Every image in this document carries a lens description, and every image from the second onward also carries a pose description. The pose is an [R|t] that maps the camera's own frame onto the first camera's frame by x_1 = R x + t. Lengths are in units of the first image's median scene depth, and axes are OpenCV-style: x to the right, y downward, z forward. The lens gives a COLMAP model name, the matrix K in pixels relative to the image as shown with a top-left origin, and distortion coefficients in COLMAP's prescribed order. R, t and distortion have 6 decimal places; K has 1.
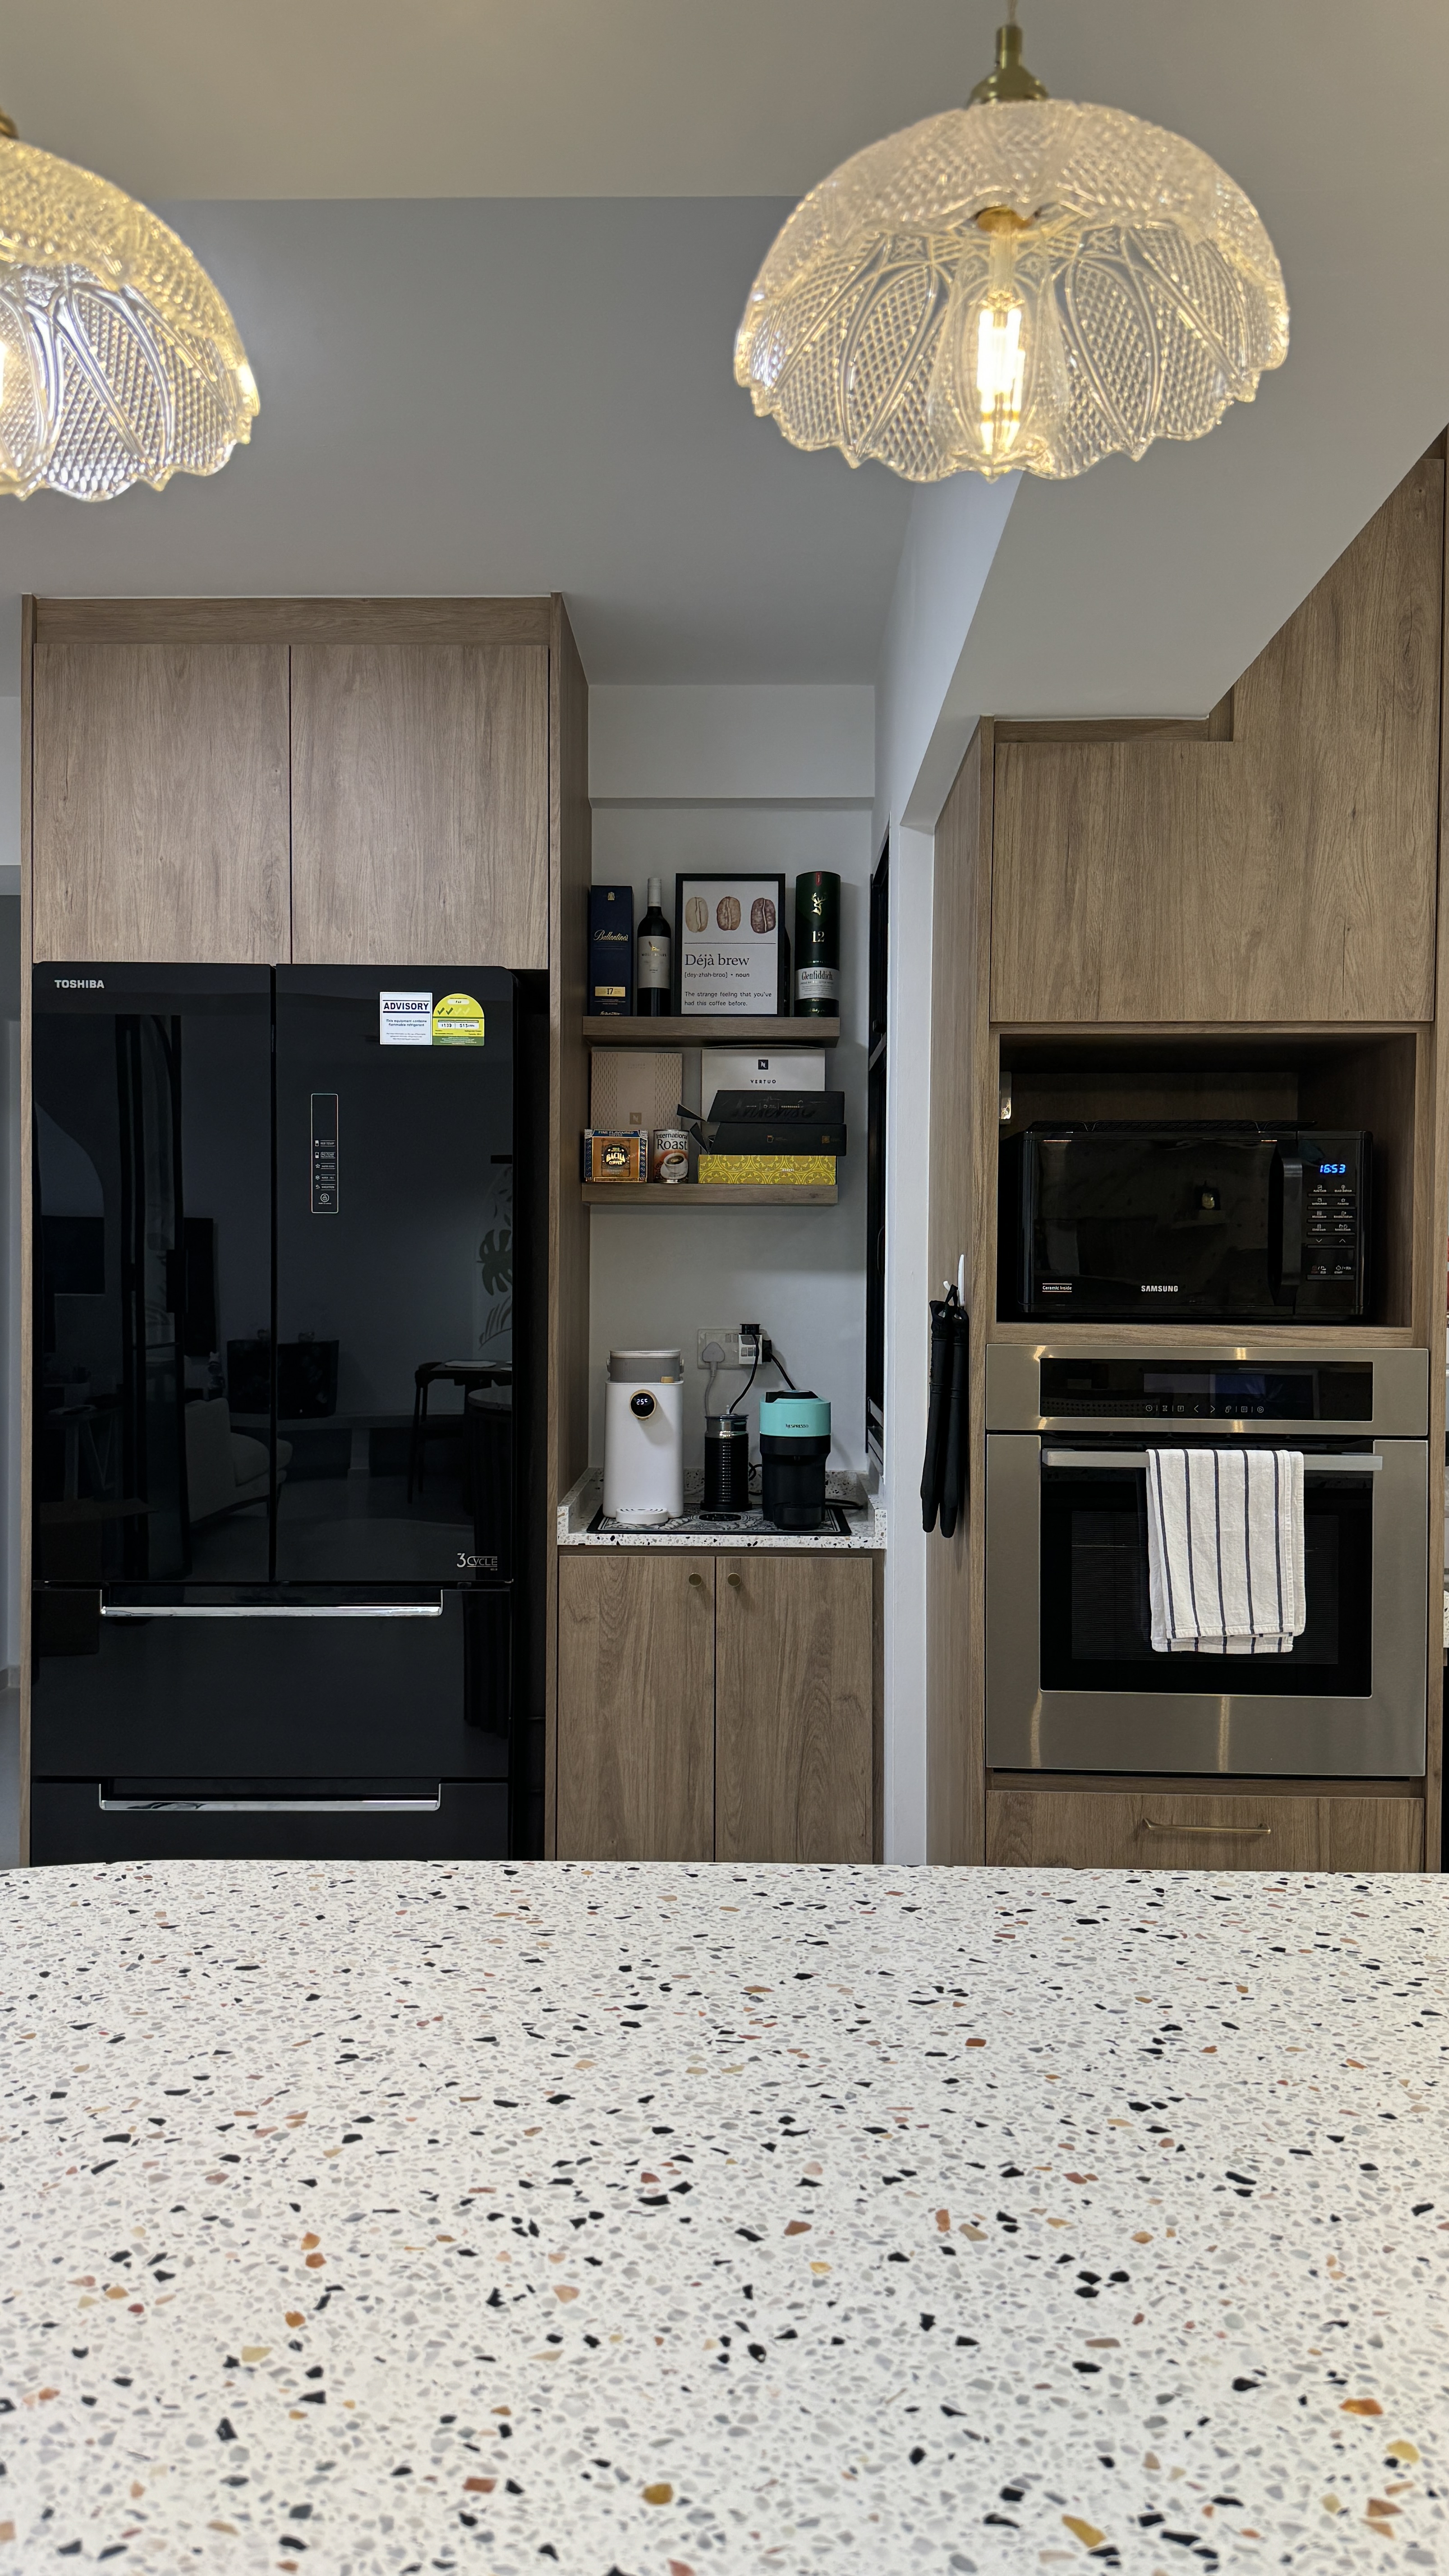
lens RADIAL K [[1793.4, 0, 723.6], [0, 1793.4, 1291.6], [0, 0, 1]] dist [0.057132, 0.000182]
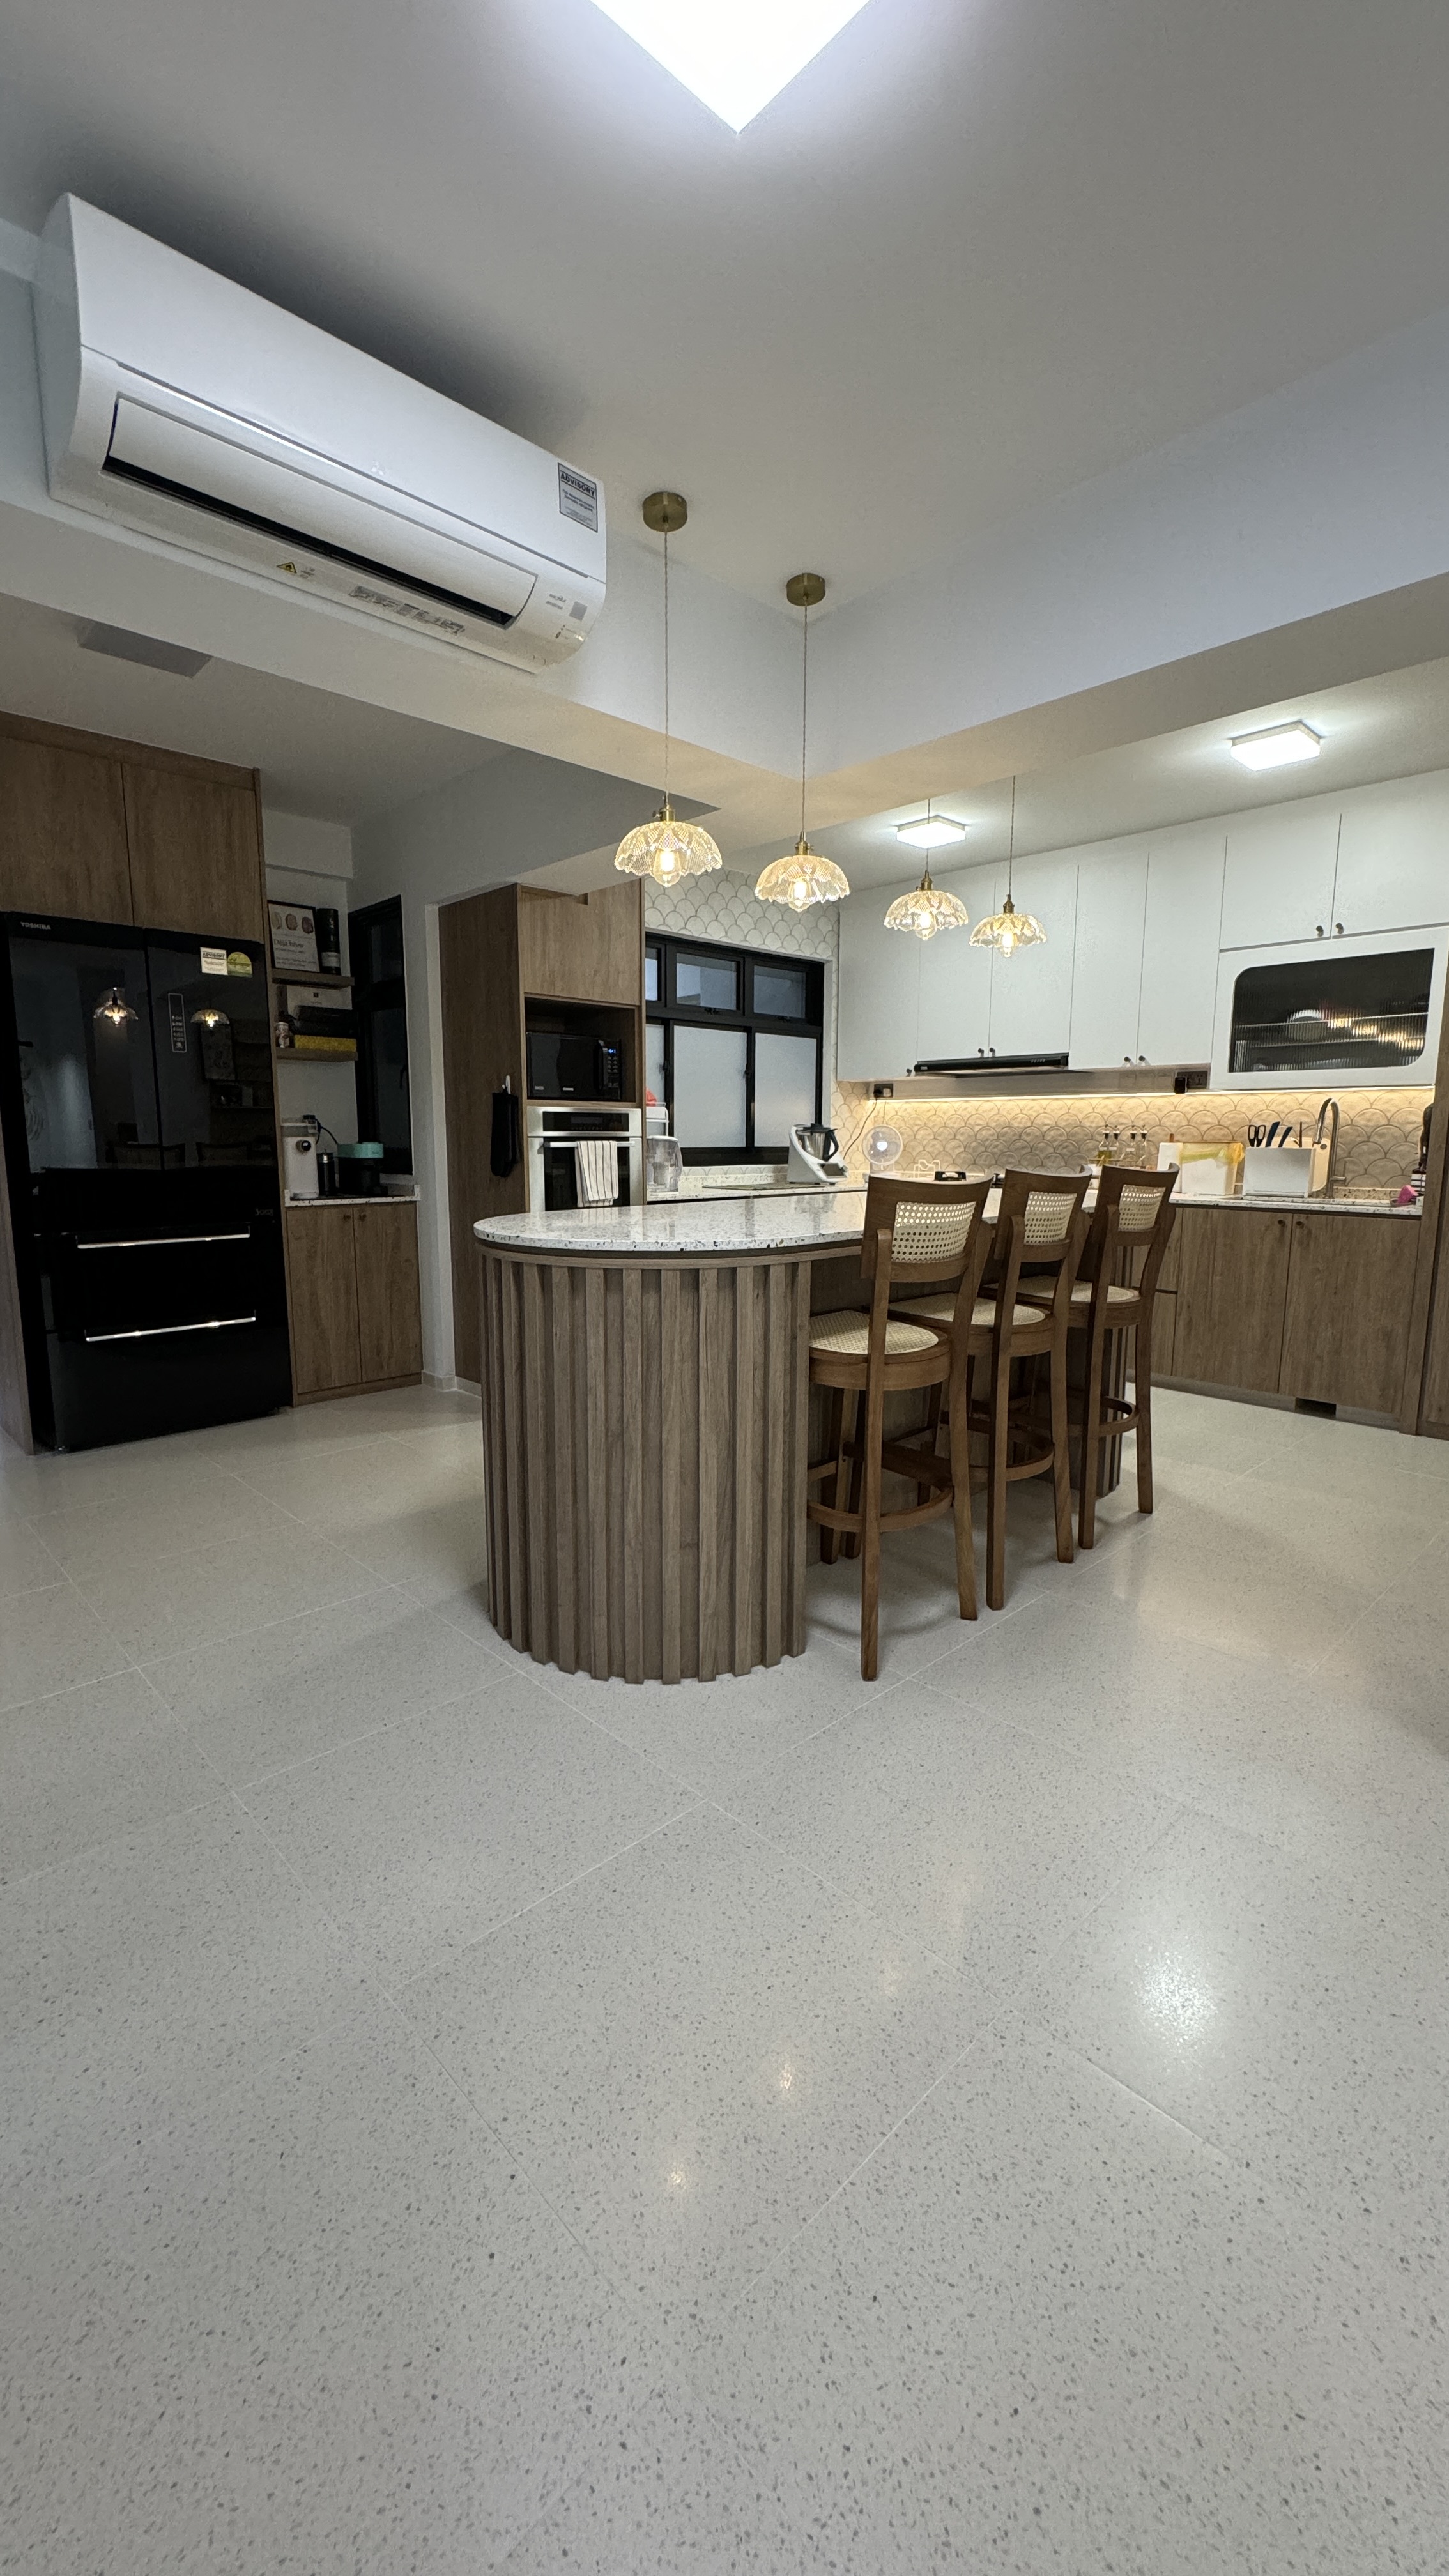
lens RADIAL K [[1028.0, 0, 724.4], [0, 1028.0, 1281.7], [0, 0, 1]] dist [-0.001118, -0.000087]
pose [[0.704563, -0.109223, 0.701185, -0.646688], [0.015652, 0.990236, 0.138521, 0.066349], [-0.709469, -0.086622, 0.699393, -0.324475]]
